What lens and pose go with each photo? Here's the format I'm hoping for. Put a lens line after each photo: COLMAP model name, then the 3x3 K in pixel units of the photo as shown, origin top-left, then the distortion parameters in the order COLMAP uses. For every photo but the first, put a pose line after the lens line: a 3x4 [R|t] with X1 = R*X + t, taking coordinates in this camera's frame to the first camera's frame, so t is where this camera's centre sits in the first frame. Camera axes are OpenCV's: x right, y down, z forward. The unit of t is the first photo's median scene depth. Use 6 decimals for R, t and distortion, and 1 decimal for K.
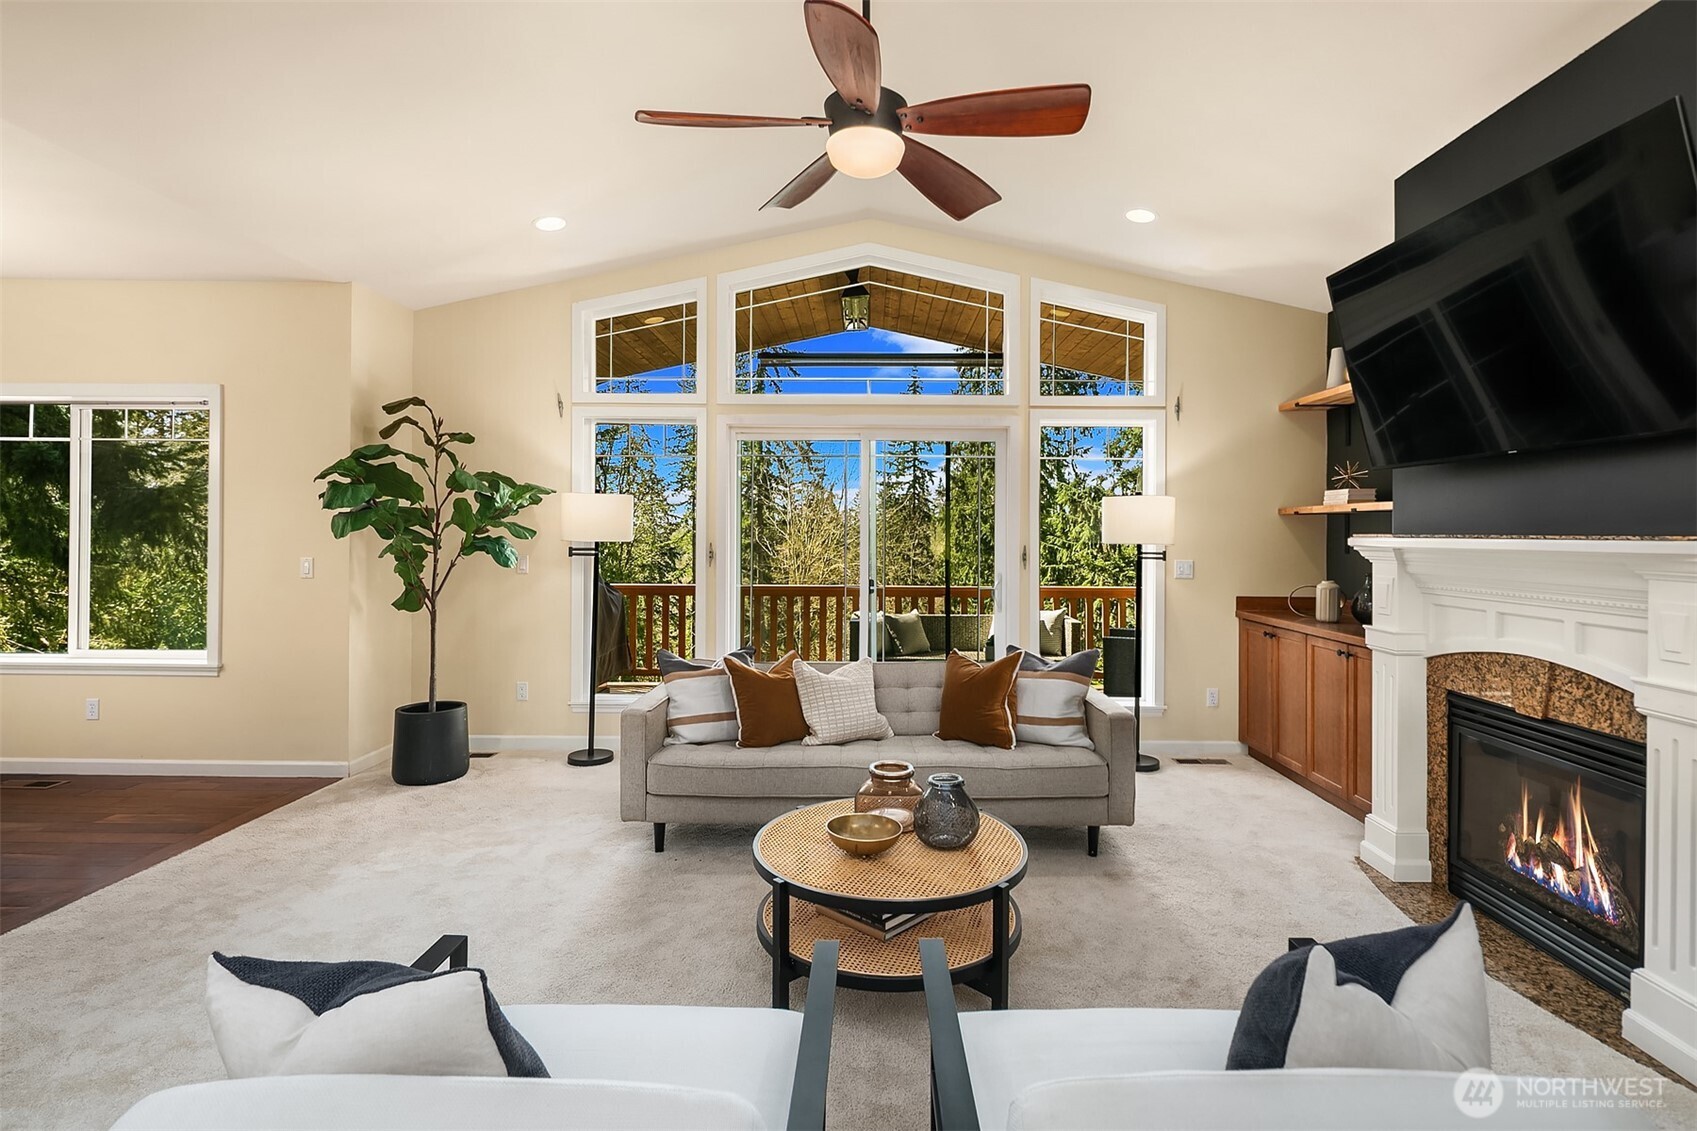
lens RADIAL K [[847.7, 0, 866.9], [0, 847.7, 561.2], [0, 0, 1]] dist [0.002705, -0.000148]
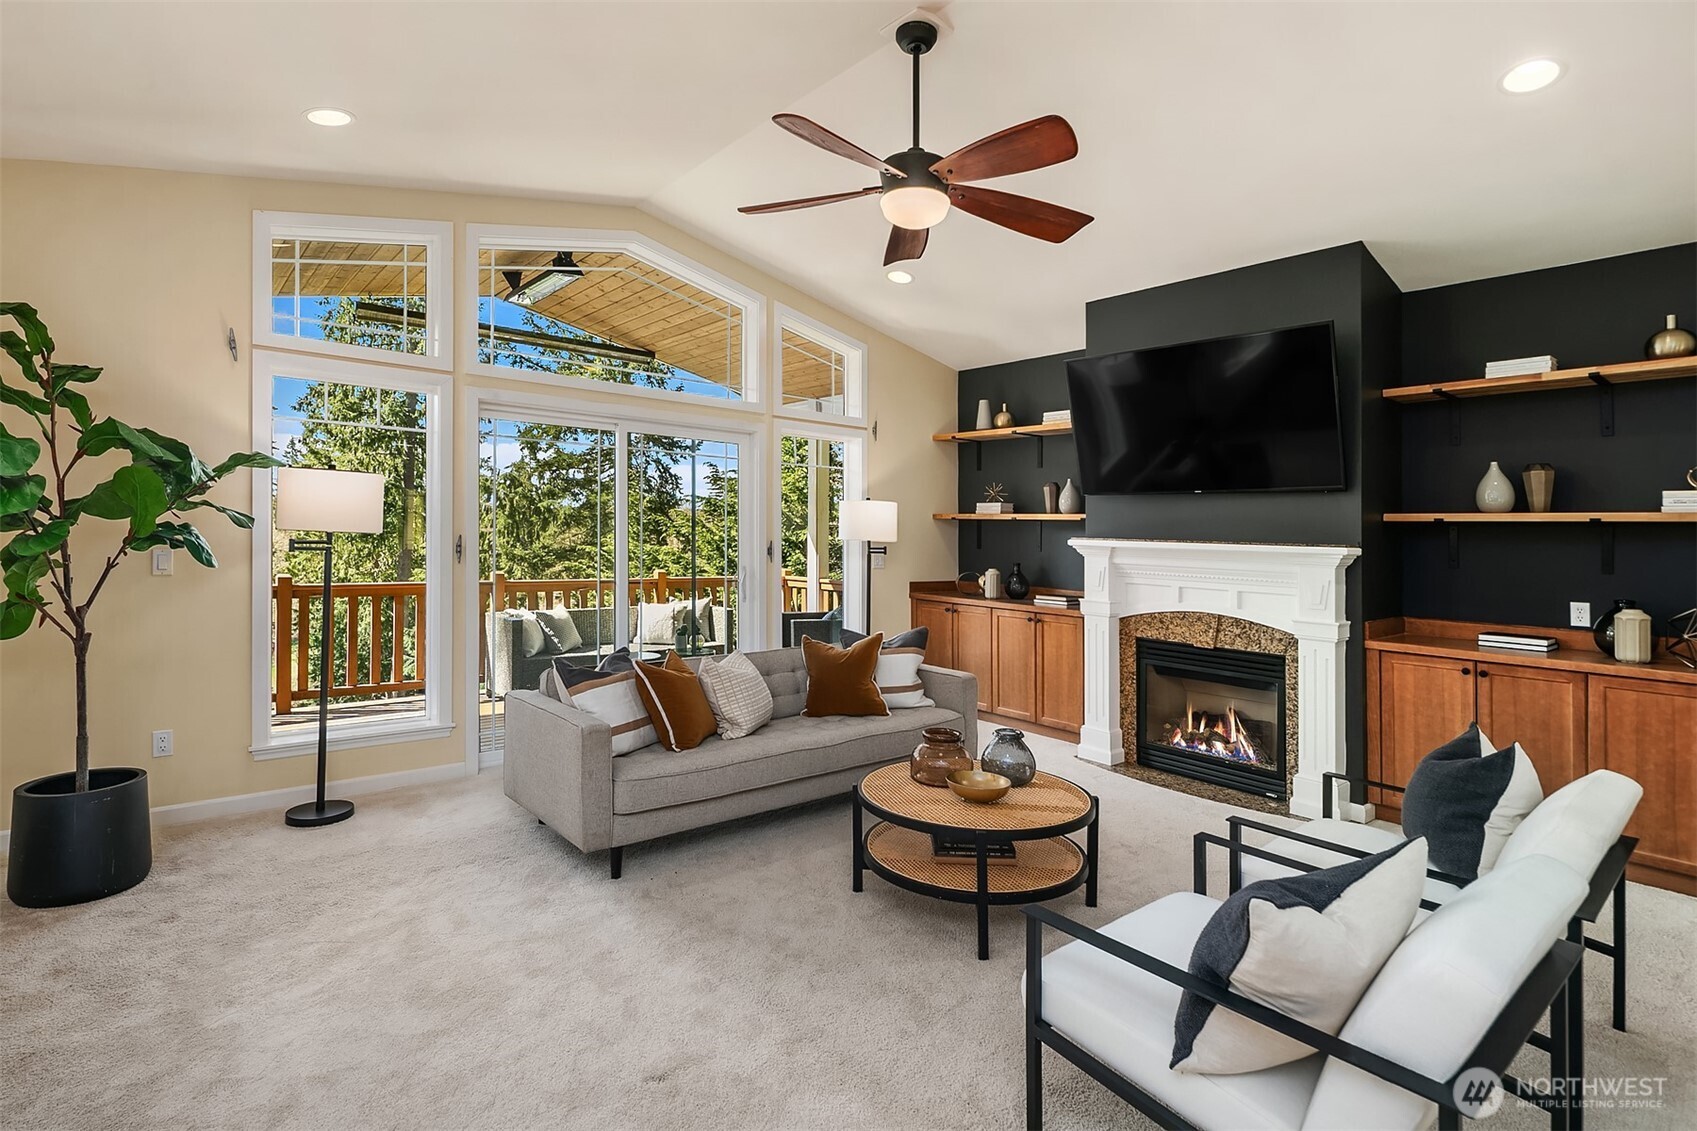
lens RADIAL K [[838.3, 0, 846.3], [0, 838.3, 541.6], [0, 0, 1]] dist [0.000996, -0.000465]
pose [[0.752656, 0.005812, 0.658388, -0.539221], [0.000079, 0.999960, -0.008917, -0.009161], [-0.658414, 0.006763, 0.752626, 0.128059]]
